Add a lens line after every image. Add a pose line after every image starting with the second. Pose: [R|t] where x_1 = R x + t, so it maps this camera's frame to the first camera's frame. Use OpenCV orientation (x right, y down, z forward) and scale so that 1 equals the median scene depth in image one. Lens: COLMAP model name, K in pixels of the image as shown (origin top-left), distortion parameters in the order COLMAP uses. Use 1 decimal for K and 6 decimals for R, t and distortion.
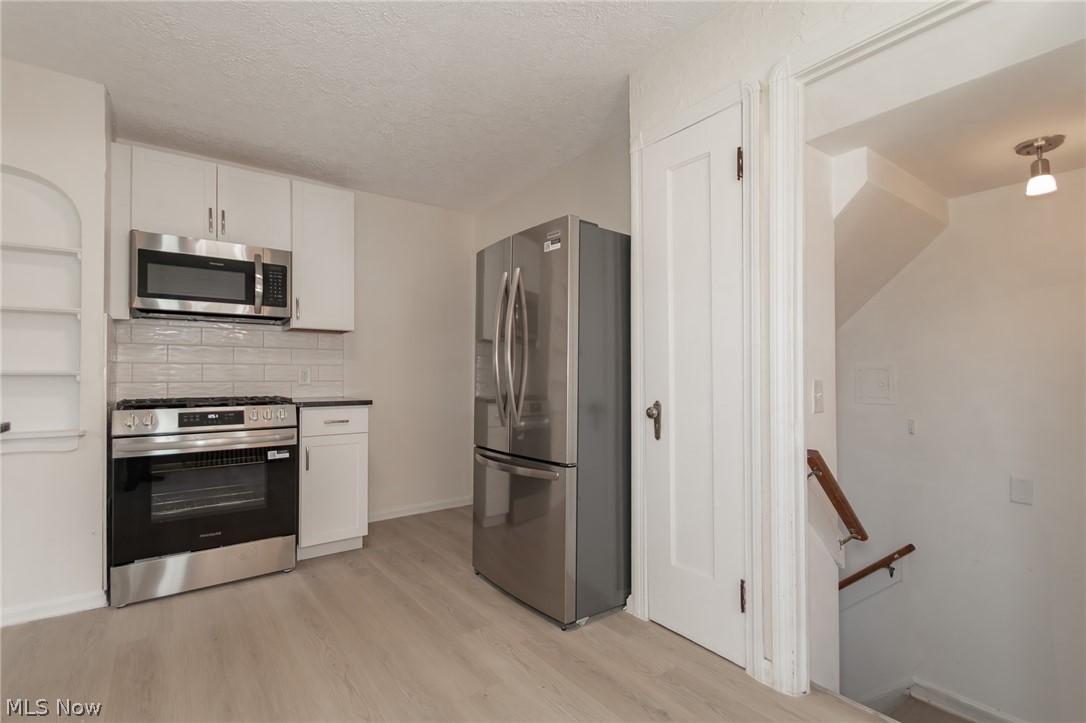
lens RADIAL K [[520.4, 0, 535.3], [0, 520.4, 367.1], [0, 0, 1]] dist [0.002469, 0.000194]
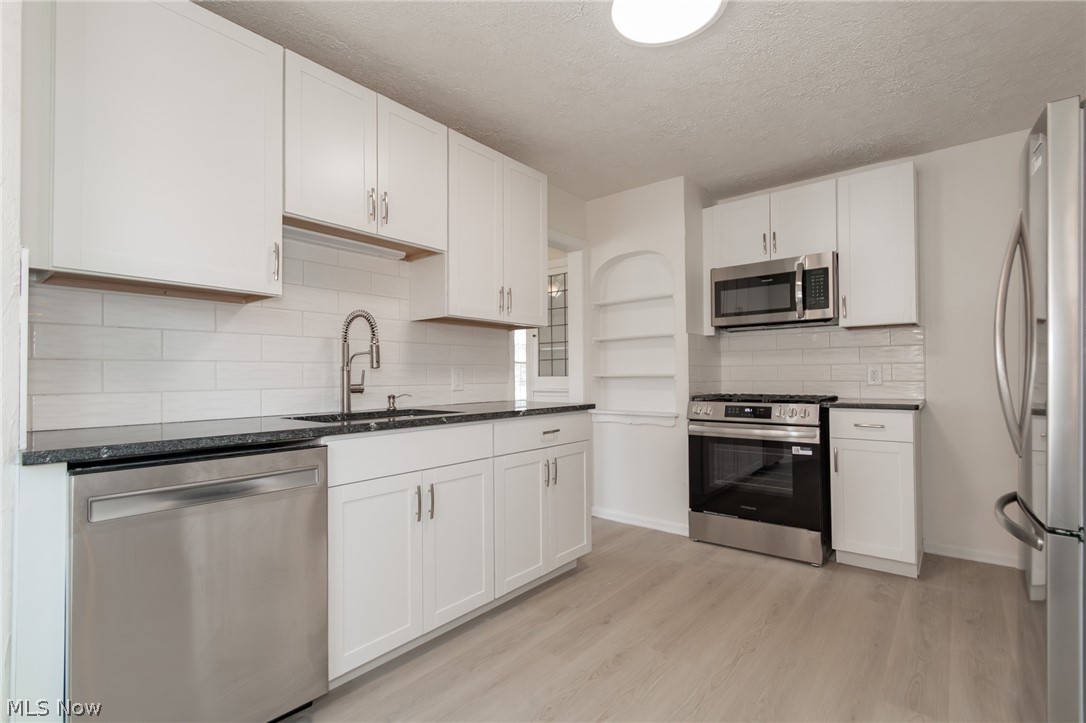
lens RADIAL K [[520.4, 0, 535.3], [0, 520.4, 367.1], [0, 0, 1]] dist [0.002469, 0.000194]
pose [[0.203381, -0.019065, -0.978914, 0.423004], [0.023439, 0.999619, -0.014599, 0.001180], [0.978819, -0.019976, 0.203751, 0.253751]]
